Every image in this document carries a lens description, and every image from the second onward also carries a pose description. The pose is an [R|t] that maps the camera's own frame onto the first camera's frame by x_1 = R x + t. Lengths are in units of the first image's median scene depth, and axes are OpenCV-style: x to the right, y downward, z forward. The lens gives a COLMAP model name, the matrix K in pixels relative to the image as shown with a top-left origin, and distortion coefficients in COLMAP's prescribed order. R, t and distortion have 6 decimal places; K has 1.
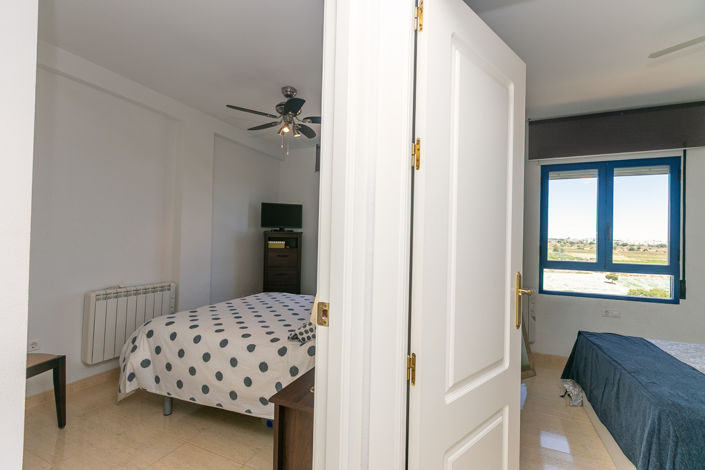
lens RADIAL K [[316.3, 0, 350.9], [0, 316.3, 237.7], [0, 0, 1]] dist [0.002134, -0.000793]
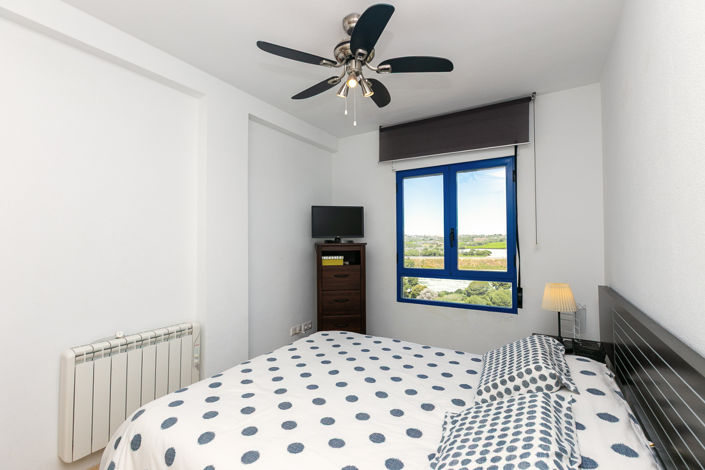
lens RADIAL K [[316.3, 0, 353.4], [0, 316.3, 236.4], [0, 0, 1]] dist [0.002134, -0.000793]
pose [[0.987467, -0.030127, -0.154925, 0.680796], [0.028433, 0.999509, -0.013139, -0.017675], [0.155245, 0.008569, 0.987839, 0.004789]]
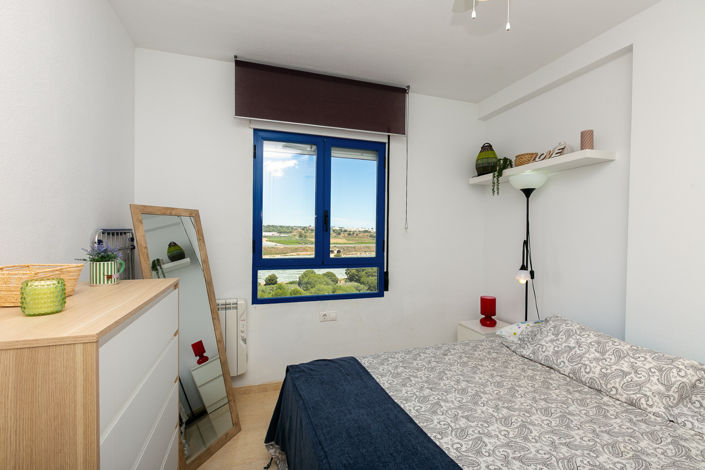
lens RADIAL K [[316.3, 0, 354.6], [0, 316.3, 236.6], [0, 0, 1]] dist [0.002134, -0.000793]
pose [[0.737996, -0.021375, 0.674467, 0.307060], [-0.002540, 0.999403, 0.034451, -0.006652], [-0.674800, -0.027138, 0.737501, 0.334270]]
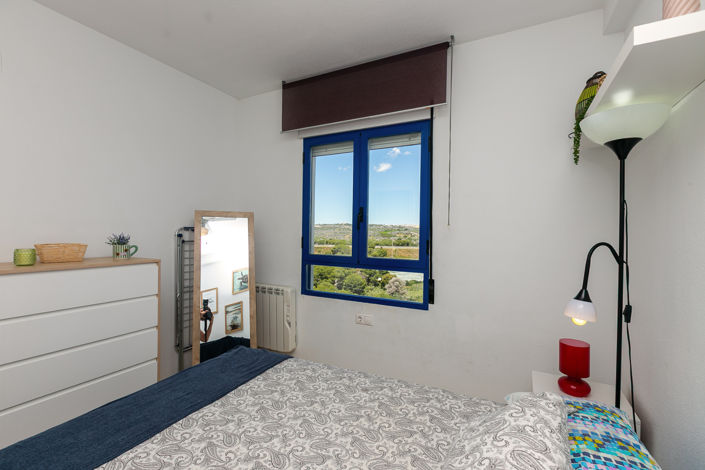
lens RADIAL K [[316.3, 0, 356.7], [0, 316.3, 236.6], [0, 0, 1]] dist [0.002134, -0.000793]
pose [[0.997638, -0.006050, -0.068417, 0.876118], [0.007704, 0.999684, 0.023939, 0.008169], [0.068250, -0.024410, 0.997370, 0.204888]]
